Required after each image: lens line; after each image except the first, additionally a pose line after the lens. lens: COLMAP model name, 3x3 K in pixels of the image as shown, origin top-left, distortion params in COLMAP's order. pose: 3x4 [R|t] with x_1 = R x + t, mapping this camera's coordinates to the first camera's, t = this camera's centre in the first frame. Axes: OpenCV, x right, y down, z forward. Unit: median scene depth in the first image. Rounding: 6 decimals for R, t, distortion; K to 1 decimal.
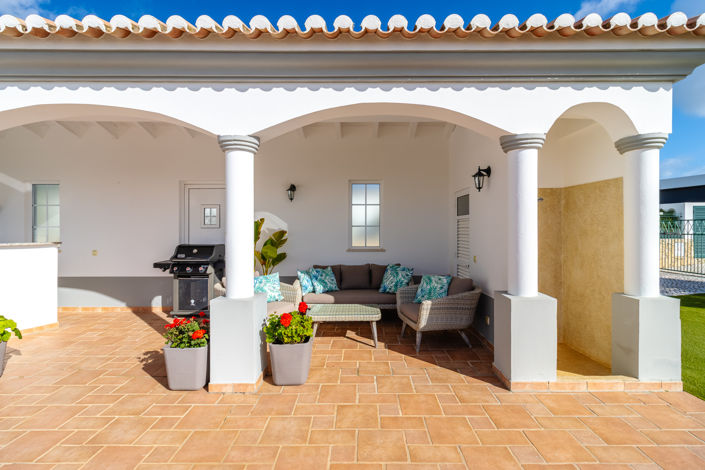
lens RADIAL K [[327.3, 0, 342.2], [0, 327.3, 222.4], [0, 0, 1]] dist [0.000213, 0.000328]
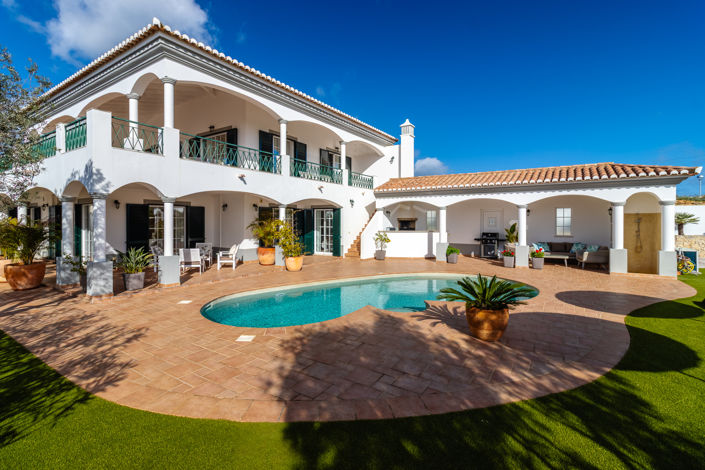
lens RADIAL K [[327.3, 0, 342.2], [0, 327.3, 222.4], [0, 0, 1]] dist [0.000213, 0.000328]
pose [[0.857138, 0.004137, -0.515070, -0.118161], [0.005411, 0.999840, 0.017035, -0.098650], [0.515058, -0.017389, 0.856979, -2.718654]]
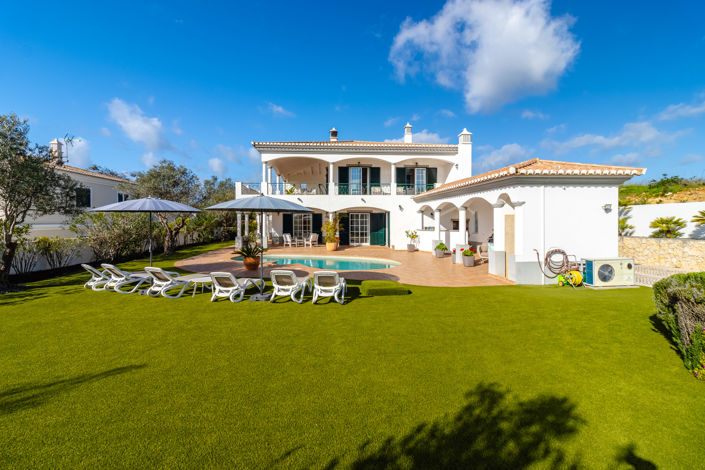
lens RADIAL K [[327.3, 0, 342.2], [0, 327.3, 222.4], [0, 0, 1]] dist [0.000213, 0.000328]
pose [[0.132787, 0.006430, -0.991124, 3.027922], [0.016900, 0.999819, 0.008751, -0.093126], [0.991001, -0.017911, 0.132654, -0.864795]]
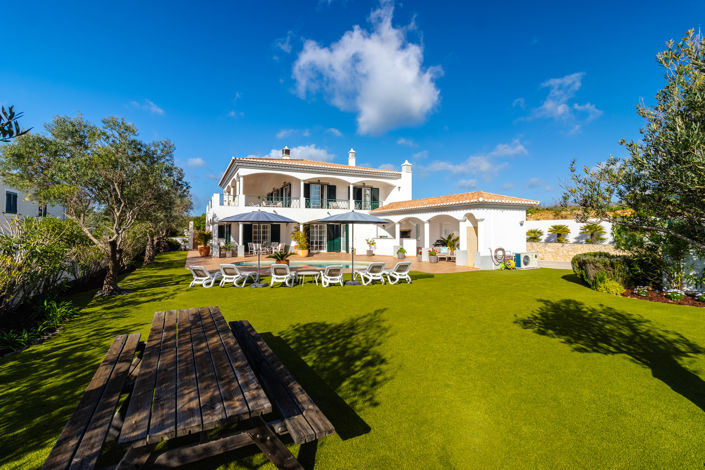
lens RADIAL K [[333.2, 0, 340.8], [0, 333.2, 223.4], [0, 0, 1]] dist [-0.000303, -0.000041]
pose [[0.473626, -0.020629, -0.880484, 3.512231], [0.011190, 0.999786, -0.017405, -0.095257], [0.880655, -0.001609, 0.473756, -2.622431]]
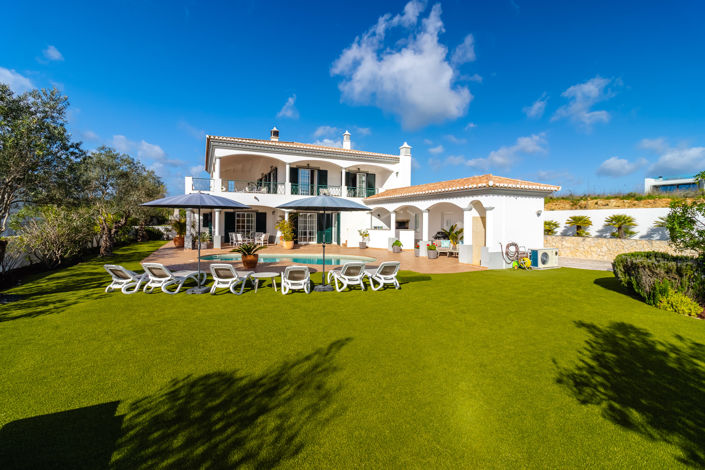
lens RADIAL K [[327.3, 0, 342.2], [0, 327.3, 222.4], [0, 0, 1]] dist [0.000213, 0.000328]
pose [[0.462923, 0.008168, -0.886361, 2.976283], [0.002135, 0.999944, 0.010330, -0.087819], [0.886396, -0.006674, 0.462880, -2.036589]]
